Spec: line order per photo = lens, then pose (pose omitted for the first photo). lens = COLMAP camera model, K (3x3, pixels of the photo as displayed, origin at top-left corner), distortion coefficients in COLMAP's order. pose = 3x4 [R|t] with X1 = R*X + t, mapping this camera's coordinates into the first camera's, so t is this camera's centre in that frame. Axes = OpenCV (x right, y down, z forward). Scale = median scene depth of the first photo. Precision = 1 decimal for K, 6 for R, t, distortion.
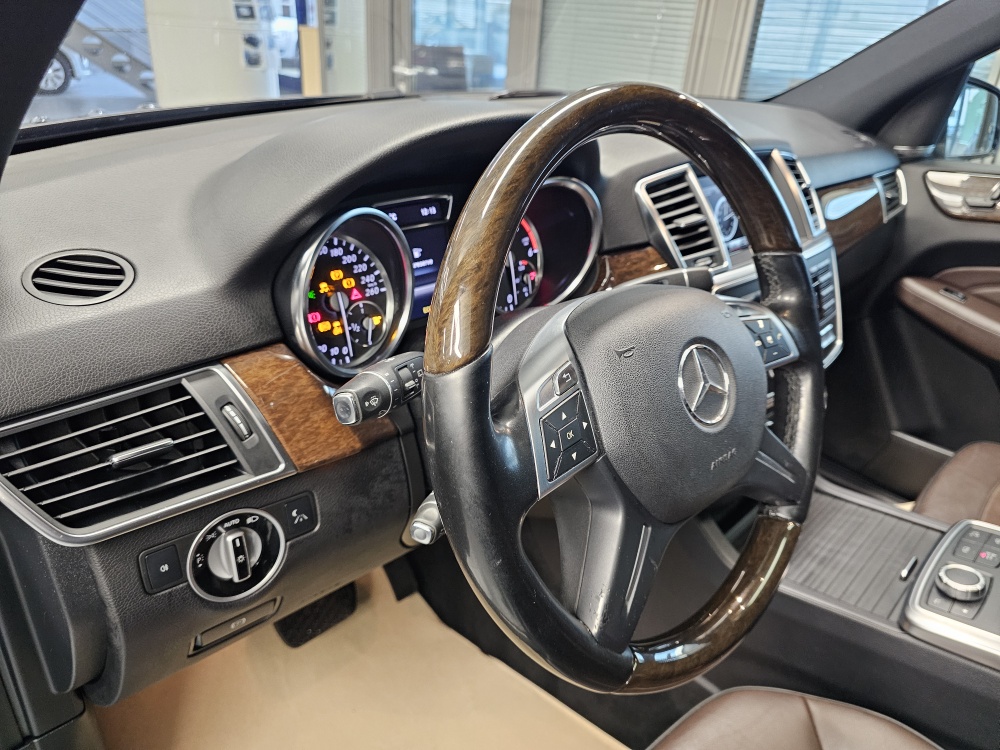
lens RADIAL K [[680.8, 0, 502.1], [0, 680.8, 369.6], [0, 0, 1]] dist [0.057528, -0.063103]
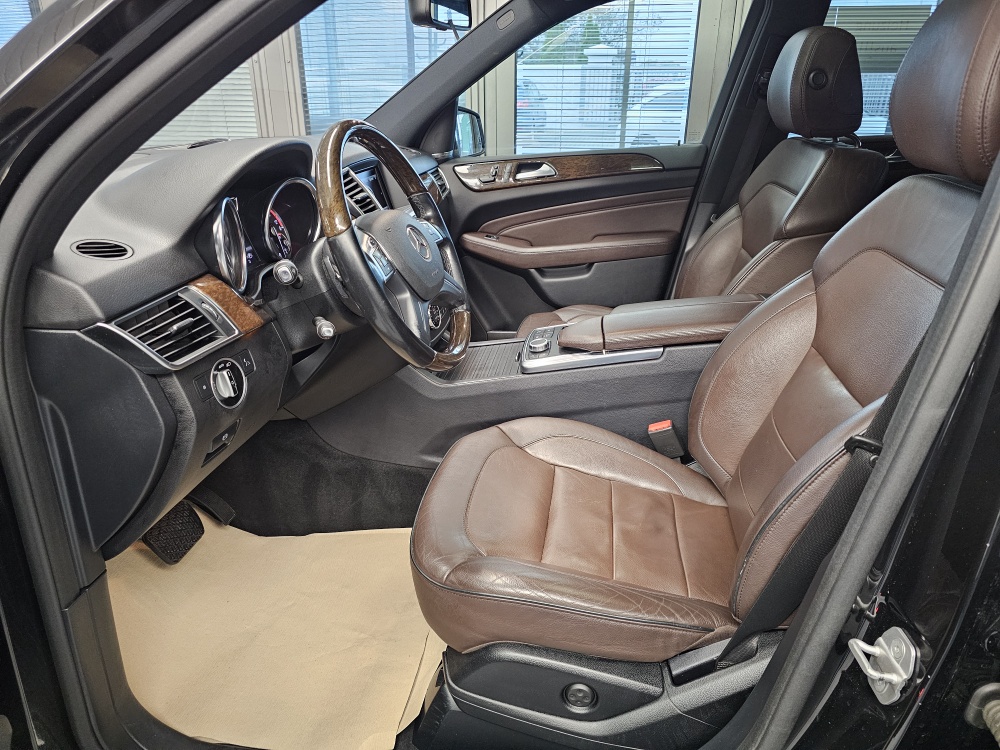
lens RADIAL K [[680.8, 0, 501.0], [0, 680.8, 379.3], [0, 0, 1]] dist [0.057528, -0.063103]
pose [[0.801365, -0.292605, 0.521724, -0.627323], [0.318294, 0.947050, 0.042249, 0.343754], [-0.506461, 0.132205, 0.852068, -0.803161]]
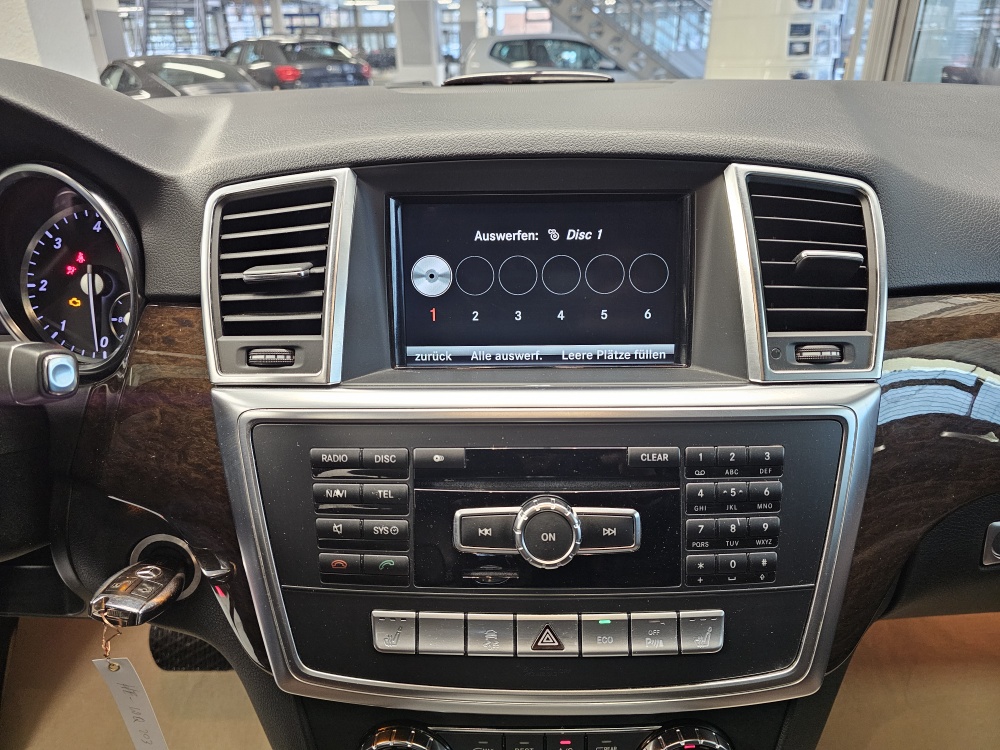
lens RADIAL K [[680.8, 0, 503.0], [0, 680.8, 368.7], [0, 0, 1]] dist [0.057528, -0.063103]
pose [[0.689871, 0.234228, -0.684993, 0.926469], [-0.275019, 0.960069, 0.051311, -0.272366], [0.669659, 0.152988, 0.726741, 0.931353]]
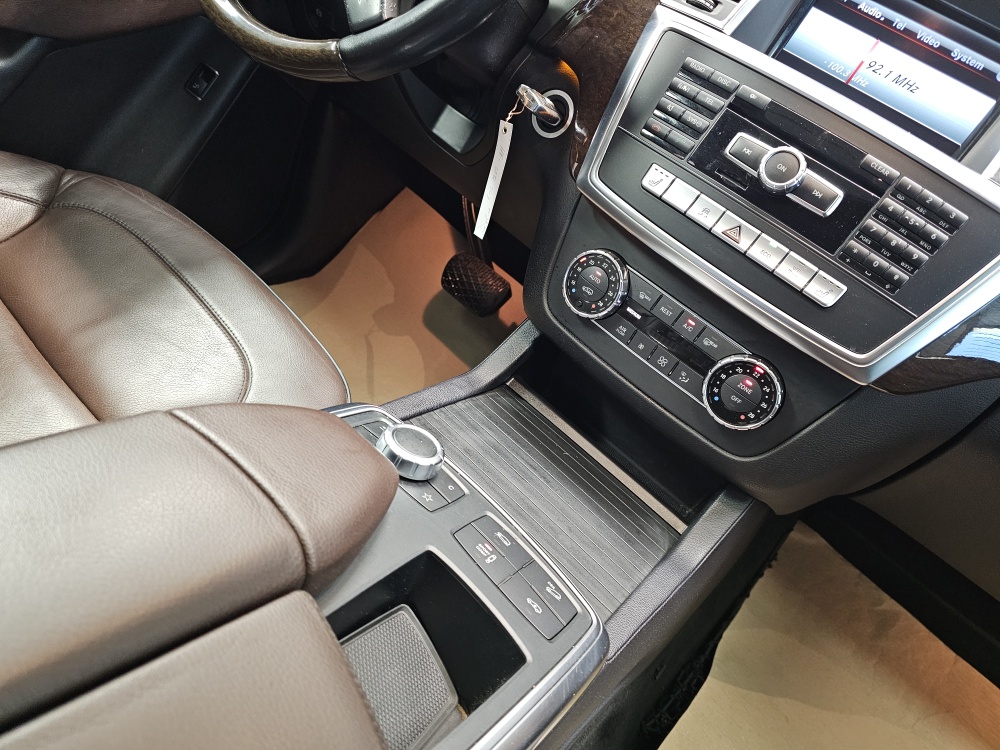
lens RADIAL K [[680.8, 0, 512.3], [0, 680.8, 376.6], [0, 0, 1]] dist [0.057528, -0.063103]
pose [[0.116871, 0.576434, -0.808743, 1.394564], [-0.753117, 0.582288, 0.306195, 0.013846], [0.647422, 0.573294, 0.502175, 0.886603]]
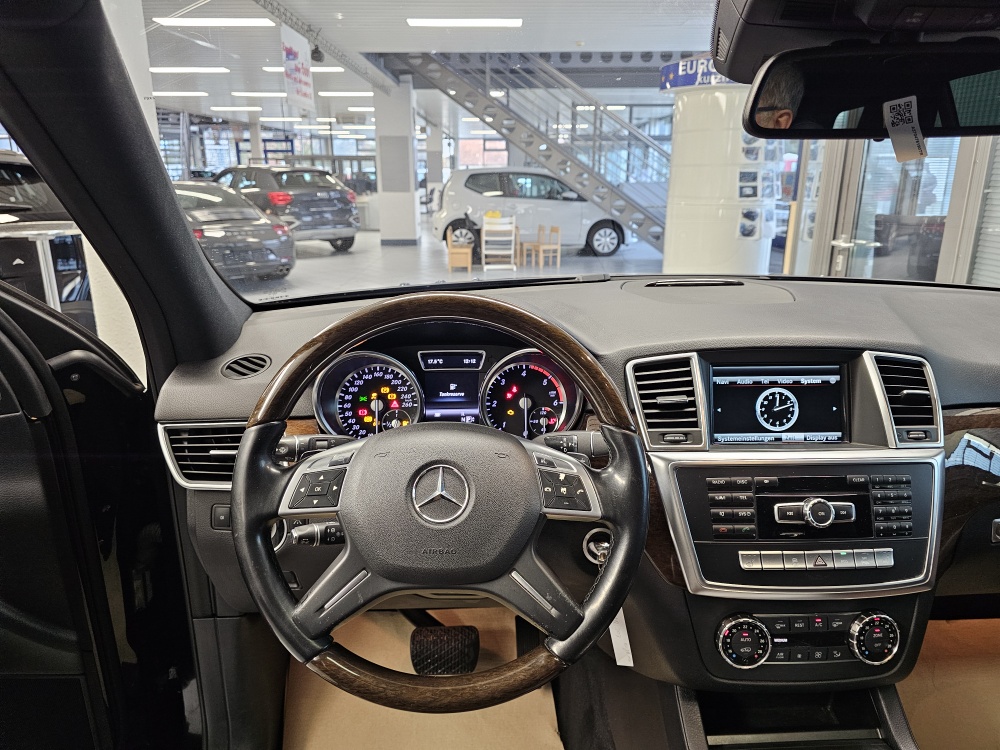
lens RADIAL K [[680.8, 0, 493.0], [0, 680.8, 364.7], [0, 0, 1]] dist [0.057528, -0.063103]
pose [[0.730995, 0.124556, -0.670918, 0.989391], [-0.269193, 0.956099, -0.115799, -0.076680], [0.627041, 0.265255, 0.732434, -0.031896]]
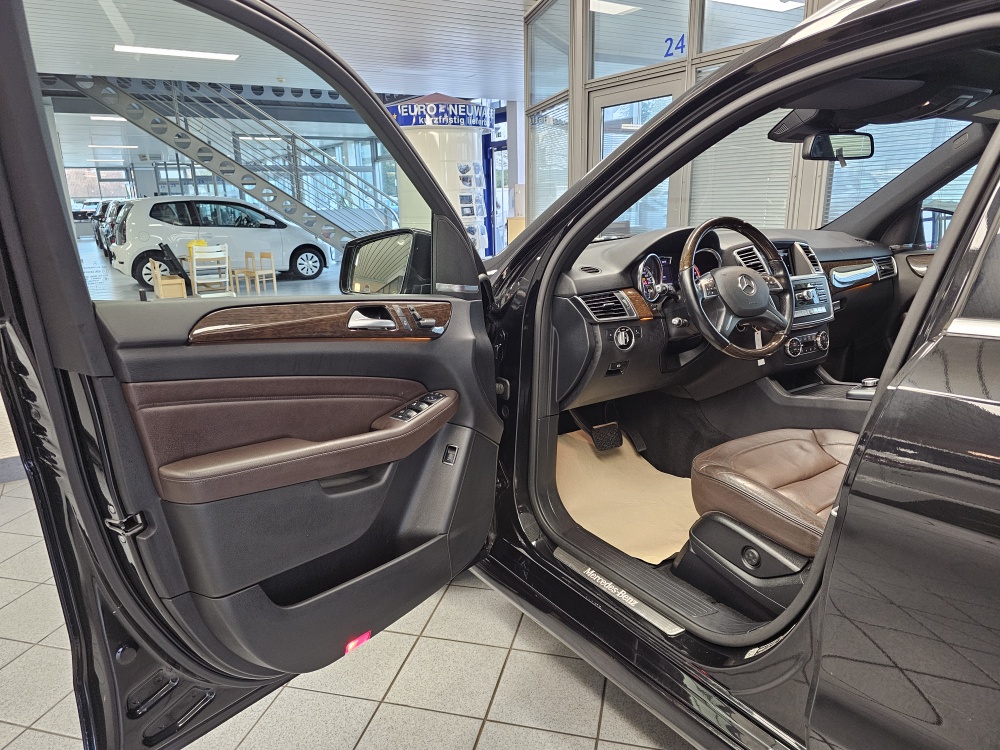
lens RADIAL K [[680.8, 0, 500.0], [0, 680.8, 385.0], [0, 0, 1]] dist [0.057528, -0.063103]
pose [[0.977234, -0.027502, -0.210374, -0.219086], [-0.017289, 0.977942, -0.208160, 1.108230], [0.211458, 0.207058, 0.955203, -2.296857]]
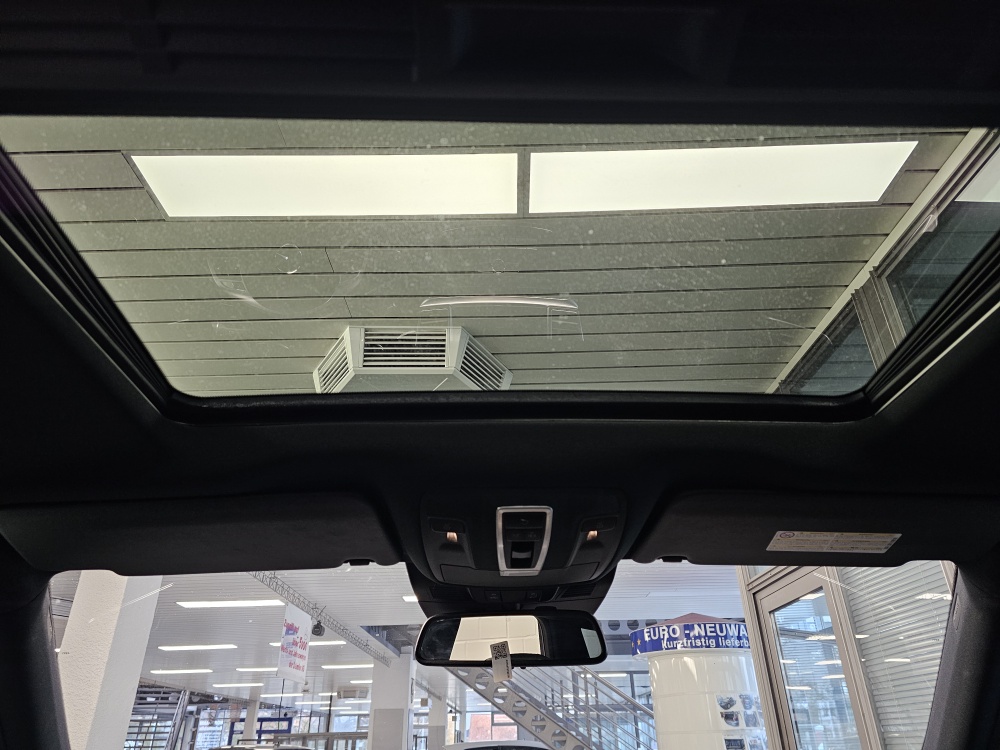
lens RADIAL K [[680.8, 0, 506.2], [0, 680.8, 367.3], [0, 0, 1]] dist [0.057528, -0.063103]
pose [[0.723716, -0.399636, -0.562607, 1.942272], [-0.257890, 0.599572, -0.757632, 0.163149], [0.640100, 0.693401, 0.330857, -0.061861]]
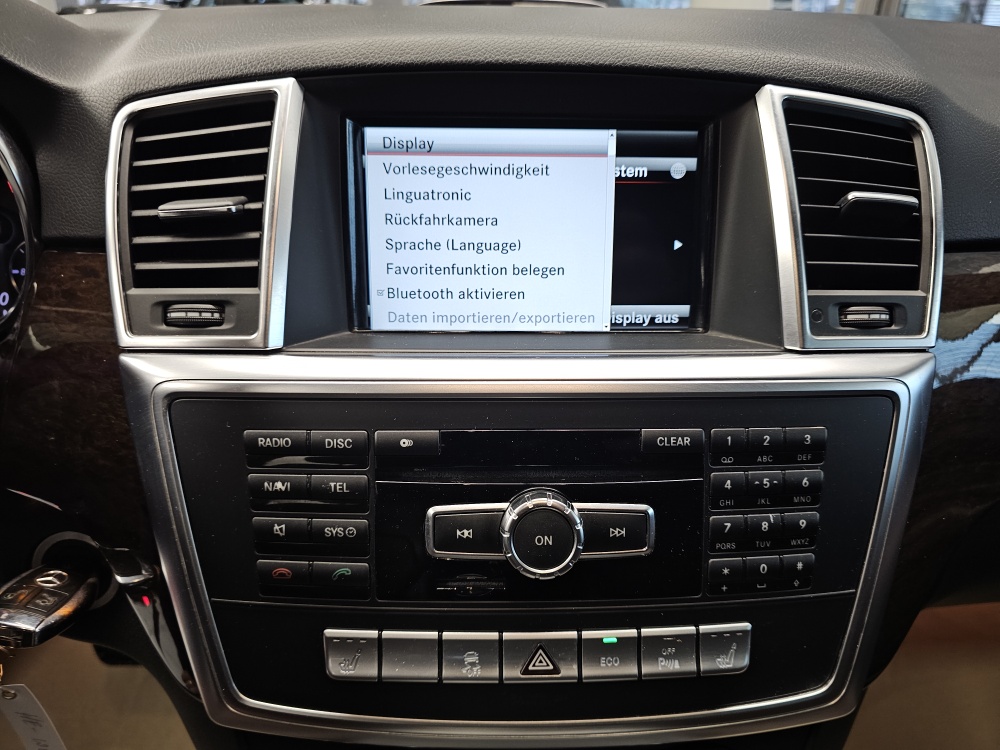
lens RADIAL K [[680.8, 0, 512.6], [0, 680.8, 371.7], [0, 0, 1]] dist [0.057528, -0.063103]
pose [[0.721628, 0.268579, -0.638059, 0.846119], [-0.283913, 0.955417, 0.081067, -0.258980], [0.631385, 0.122653, 0.765708, 1.010281]]
